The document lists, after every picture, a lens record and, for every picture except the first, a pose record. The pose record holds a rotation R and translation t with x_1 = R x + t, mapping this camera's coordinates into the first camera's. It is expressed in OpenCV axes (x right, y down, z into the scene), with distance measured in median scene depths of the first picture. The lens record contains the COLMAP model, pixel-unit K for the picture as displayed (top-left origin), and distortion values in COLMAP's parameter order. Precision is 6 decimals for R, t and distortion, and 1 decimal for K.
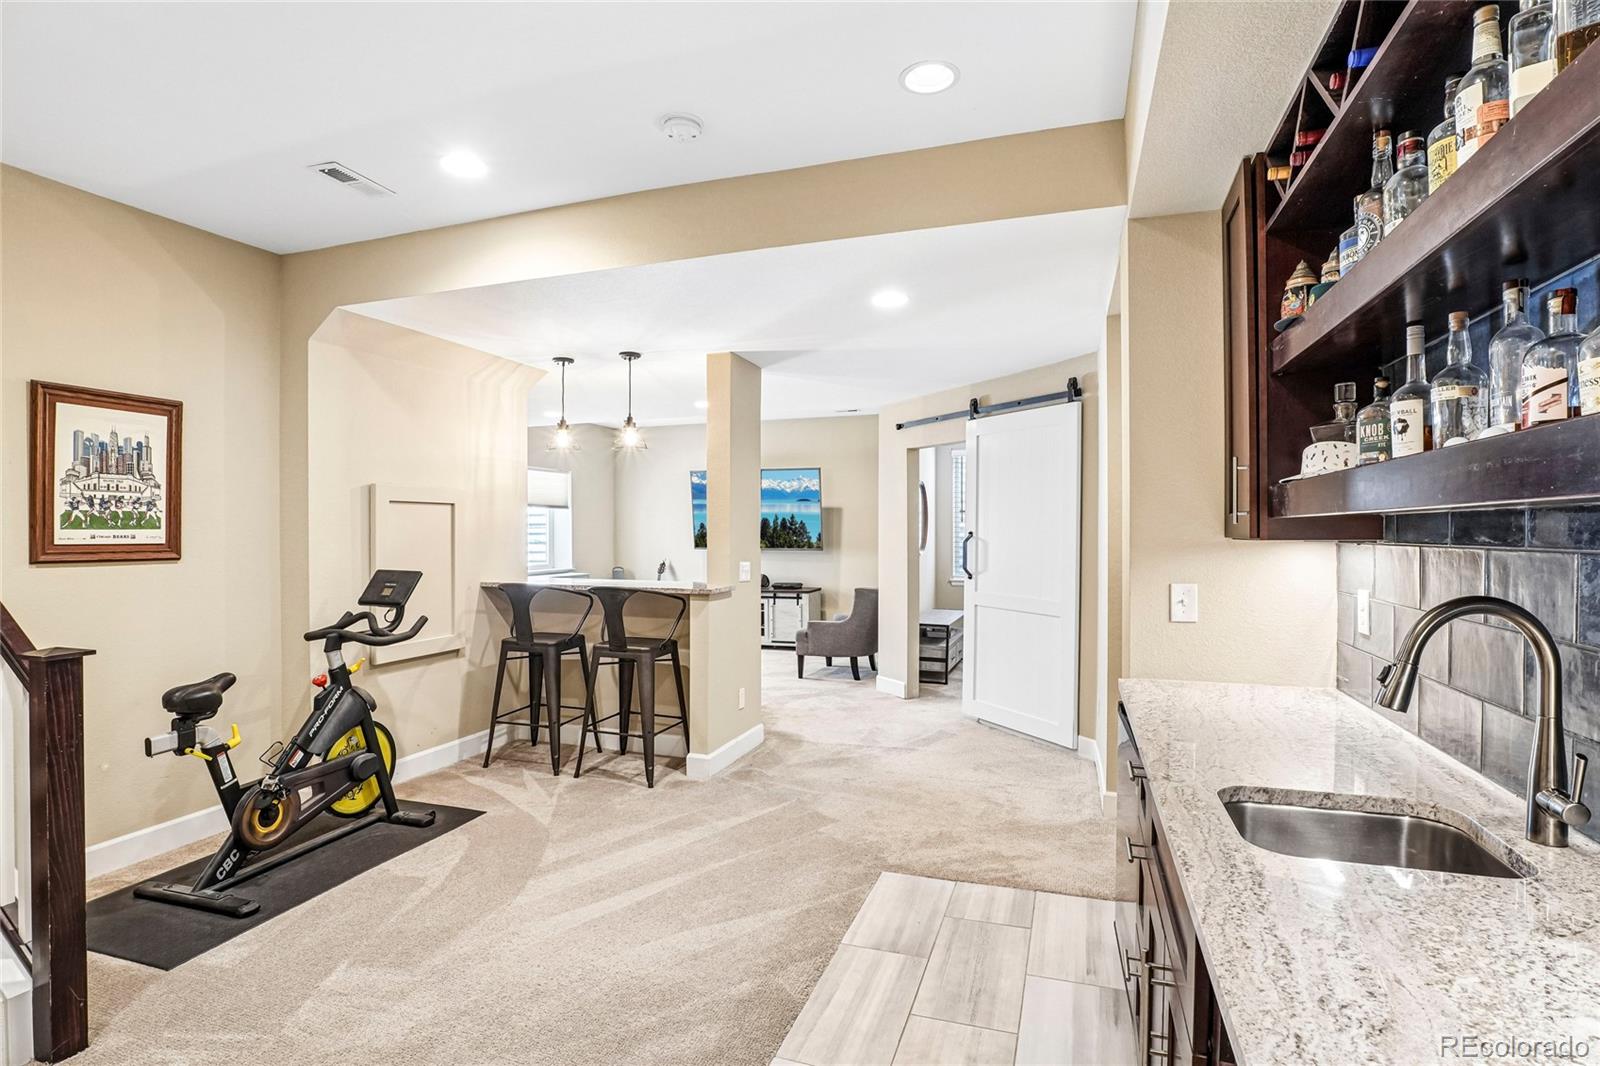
lens RADIAL K [[784.5, 0, 803.9], [0, 784.5, 533.9], [0, 0, 1]] dist [-0.037782, 0.004878]
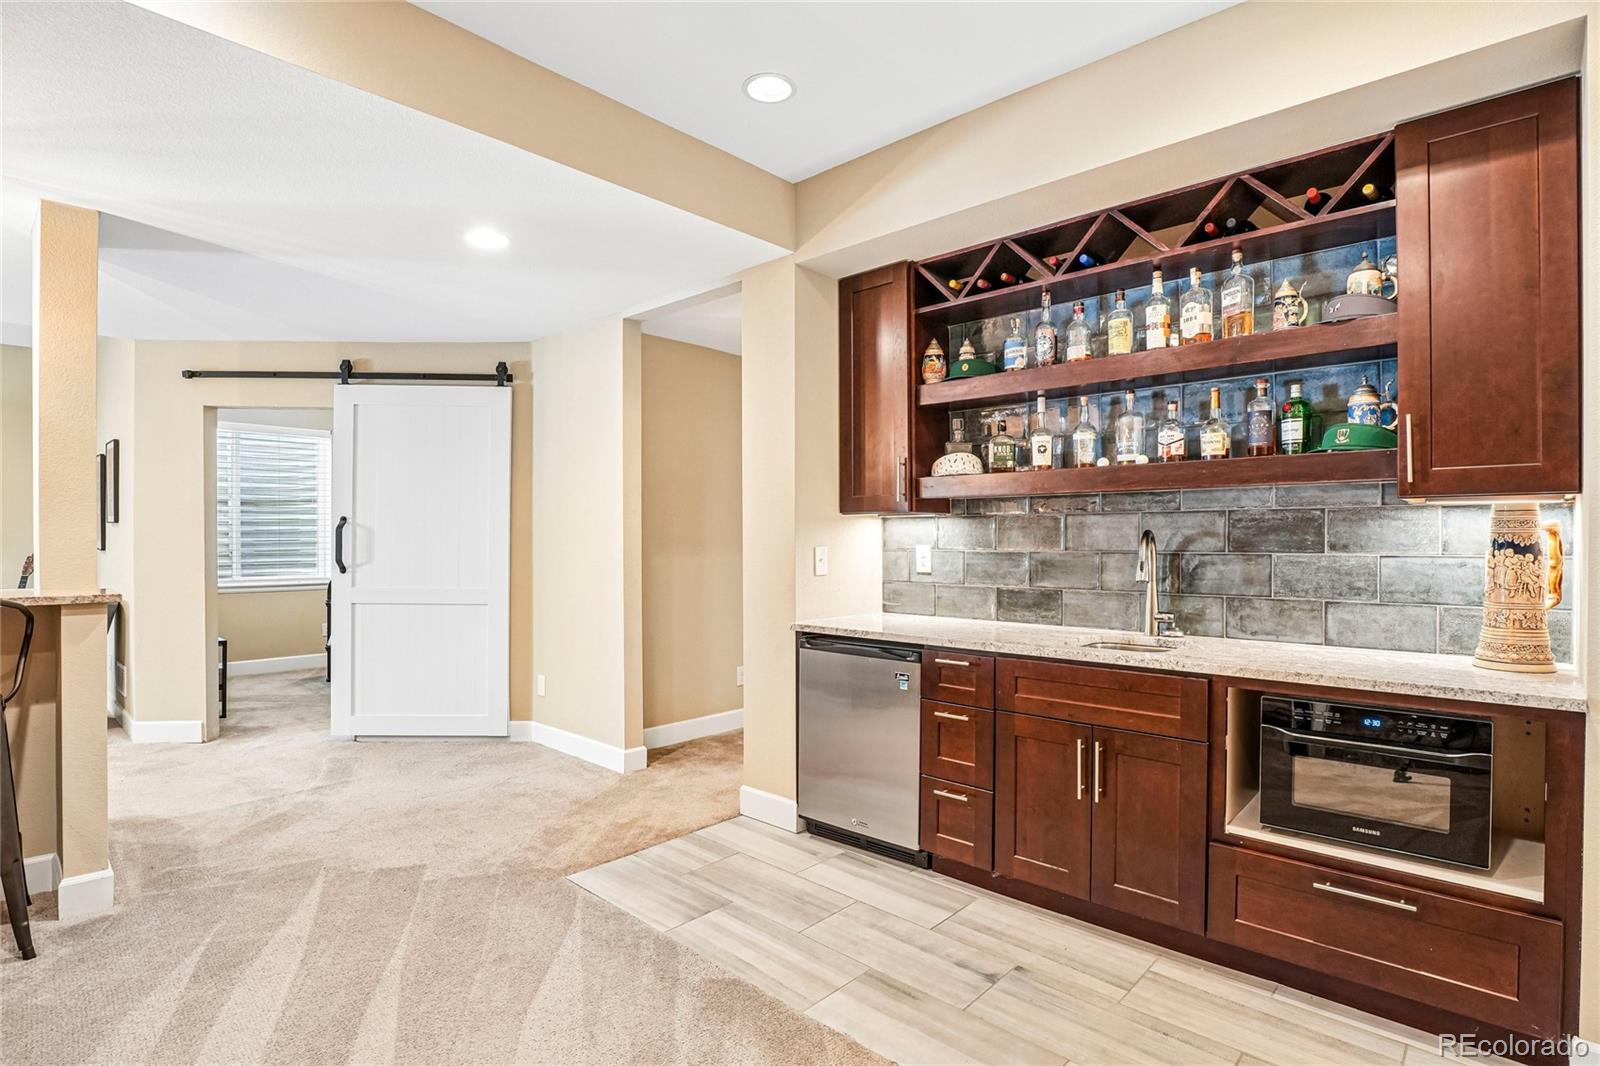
lens RADIAL K [[784.5, 0, 804.0], [0, 784.5, 533.2], [0, 0, 1]] dist [-0.037782, 0.004878]
pose [[0.410127, 0.006626, 0.912004, -0.505236], [0.002389, 0.999962, -0.008340, 0.033684], [-0.912025, 0.005599, 0.410096, 0.307472]]
